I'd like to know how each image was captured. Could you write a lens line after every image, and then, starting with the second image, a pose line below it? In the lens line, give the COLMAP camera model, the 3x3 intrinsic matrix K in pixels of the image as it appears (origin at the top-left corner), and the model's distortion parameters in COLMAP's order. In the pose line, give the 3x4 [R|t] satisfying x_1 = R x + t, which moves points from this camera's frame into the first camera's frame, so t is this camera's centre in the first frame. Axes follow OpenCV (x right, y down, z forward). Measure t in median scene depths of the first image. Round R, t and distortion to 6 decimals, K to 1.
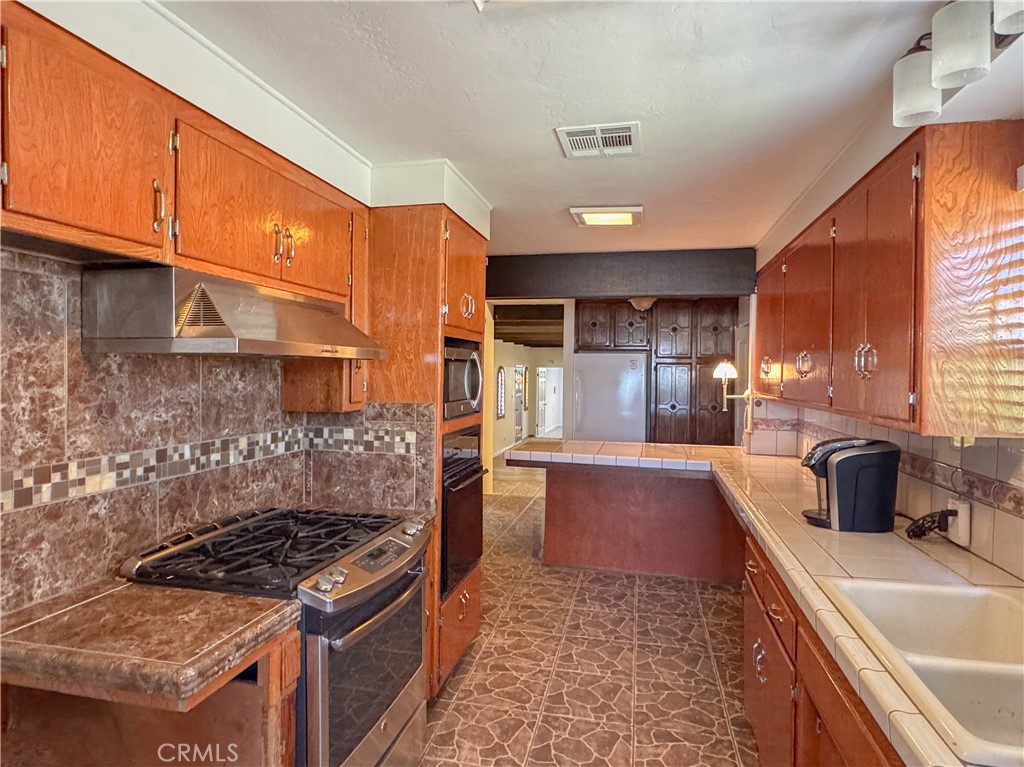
lens RADIAL K [[595.3, 0, 504.5], [0, 595.3, 384.7], [0, 0, 1]] dist [-0.004683, 0.006078]
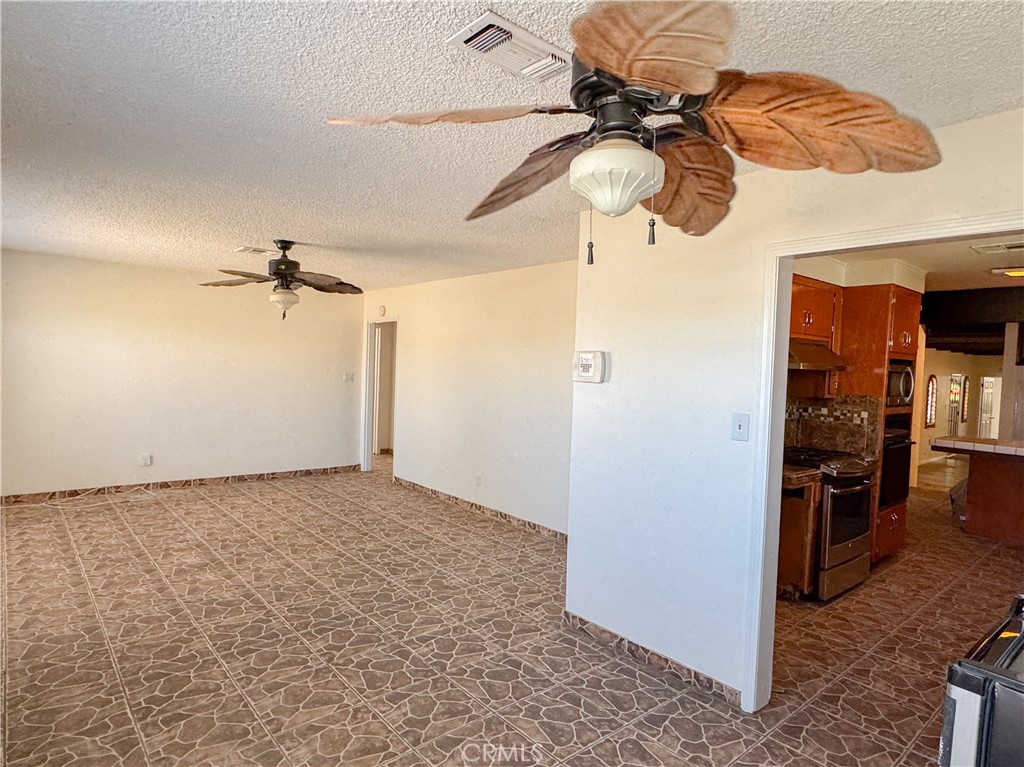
lens RADIAL K [[595.3, 0, 511.2], [0, 595.3, 386.3], [0, 0, 1]] dist [-0.004683, 0.006078]
pose [[0.810172, 0.040906, -0.584764, 0.029084], [-0.041433, 0.999063, 0.012483, 0.029625], [0.584727, 0.014115, 0.811108, -1.293126]]
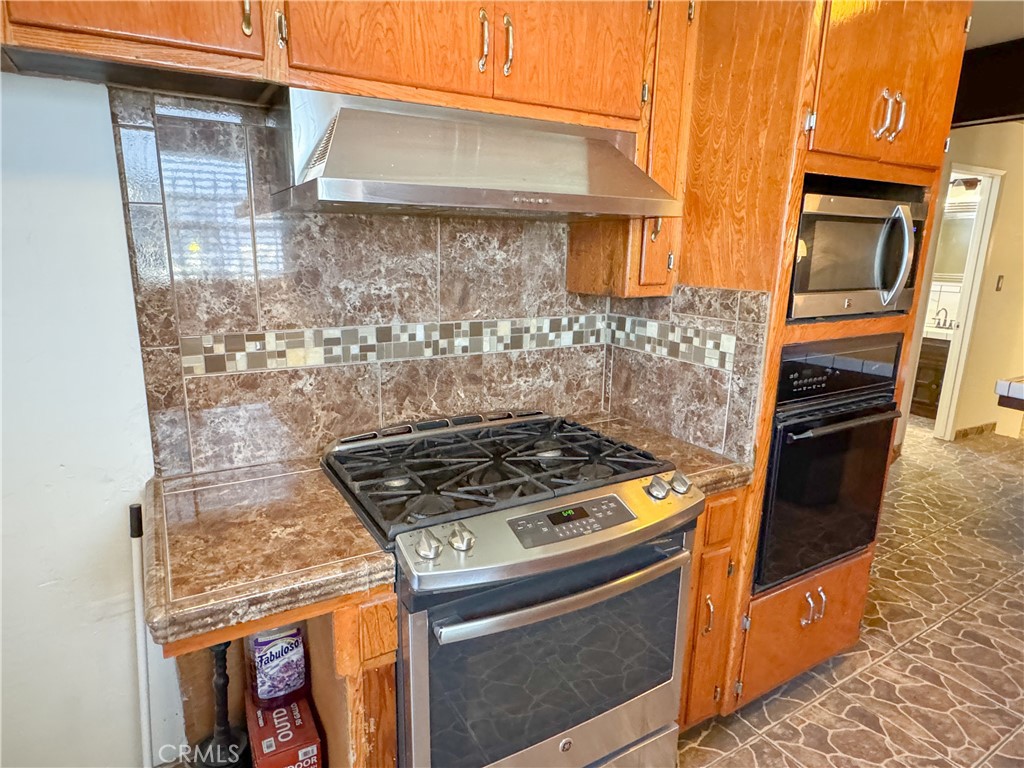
lens RADIAL K [[595.3, 0, 507.3], [0, 595.3, 385.3], [0, 0, 1]] dist [-0.004683, 0.006078]
pose [[0.692159, 0.162741, -0.703158, 0.163019], [-0.022698, 0.978673, 0.204164, 0.008085], [0.721388, -0.125354, 0.681091, 0.470922]]
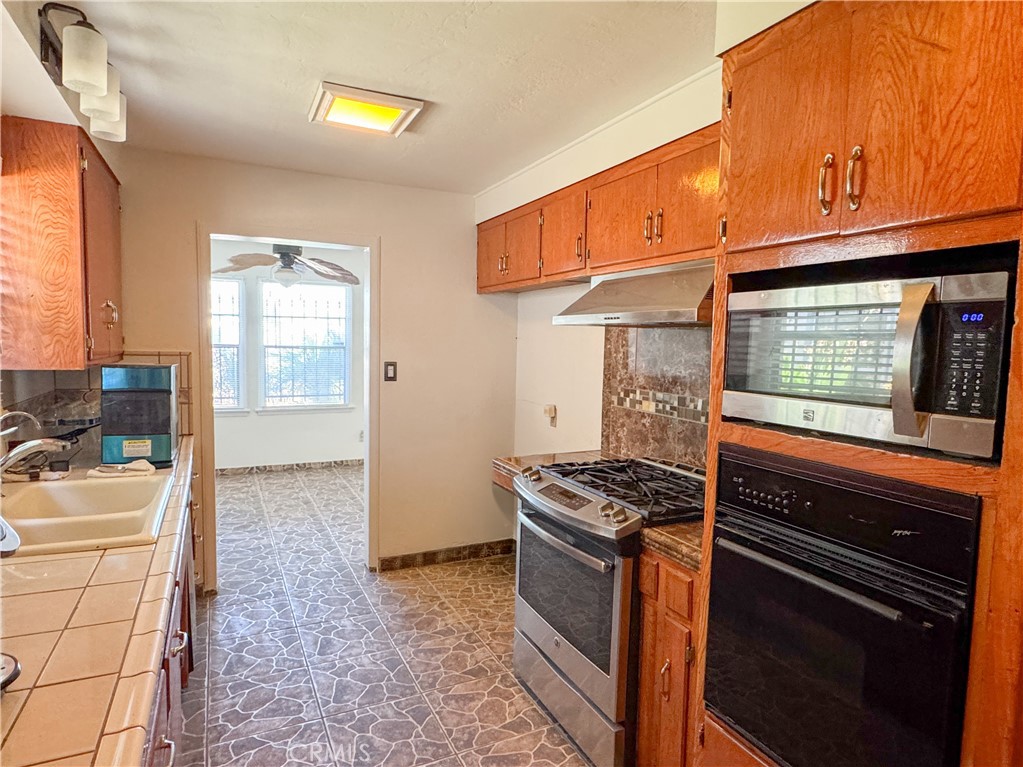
lens RADIAL K [[594.7, 0, 485.2], [0, 594.7, 382.1], [0, 0, 1]] dist [-0.004683, 0.006078]
pose [[-0.794744, 0.021524, -0.606563, 0.546166], [-0.038469, 0.995575, 0.085733, -0.021654], [0.605724, 0.091470, -0.790399, 1.621538]]
